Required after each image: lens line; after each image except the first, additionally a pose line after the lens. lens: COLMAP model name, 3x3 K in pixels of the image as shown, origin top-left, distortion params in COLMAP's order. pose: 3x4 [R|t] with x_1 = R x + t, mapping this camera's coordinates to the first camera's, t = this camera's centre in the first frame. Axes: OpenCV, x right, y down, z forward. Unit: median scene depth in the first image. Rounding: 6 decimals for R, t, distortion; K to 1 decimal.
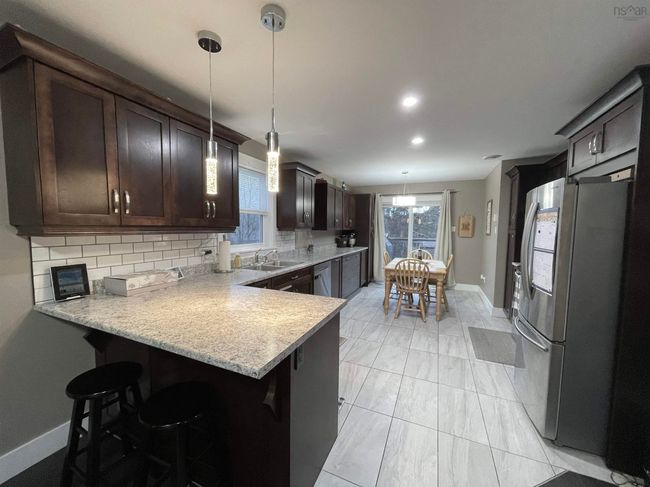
lens RADIAL K [[259.5, 0, 326.9], [0, 259.5, 243.5], [0, 0, 1]] dist [0.001040, 0.000269]
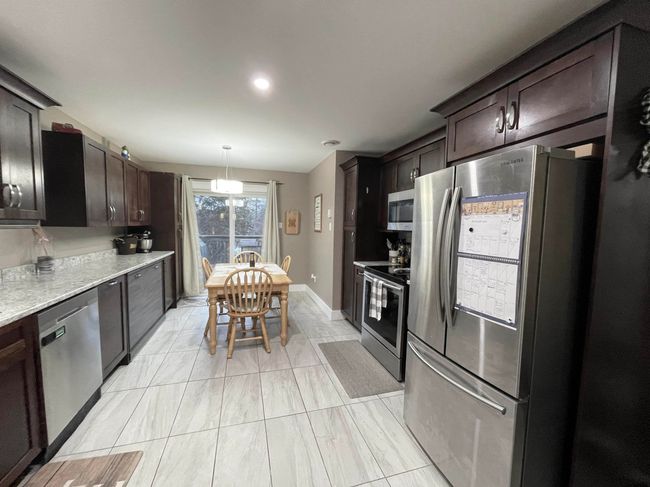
lens RADIAL K [[257.0, 0, 314.1], [0, 257.0, 244.9], [0, 0, 1]] dist [-0.000028, -0.000020]
pose [[0.782017, -0.043739, 0.621721, 0.033436], [0.030700, 0.999027, 0.031669, -0.017026], [-0.622501, -0.005679, 0.782599, 0.312042]]
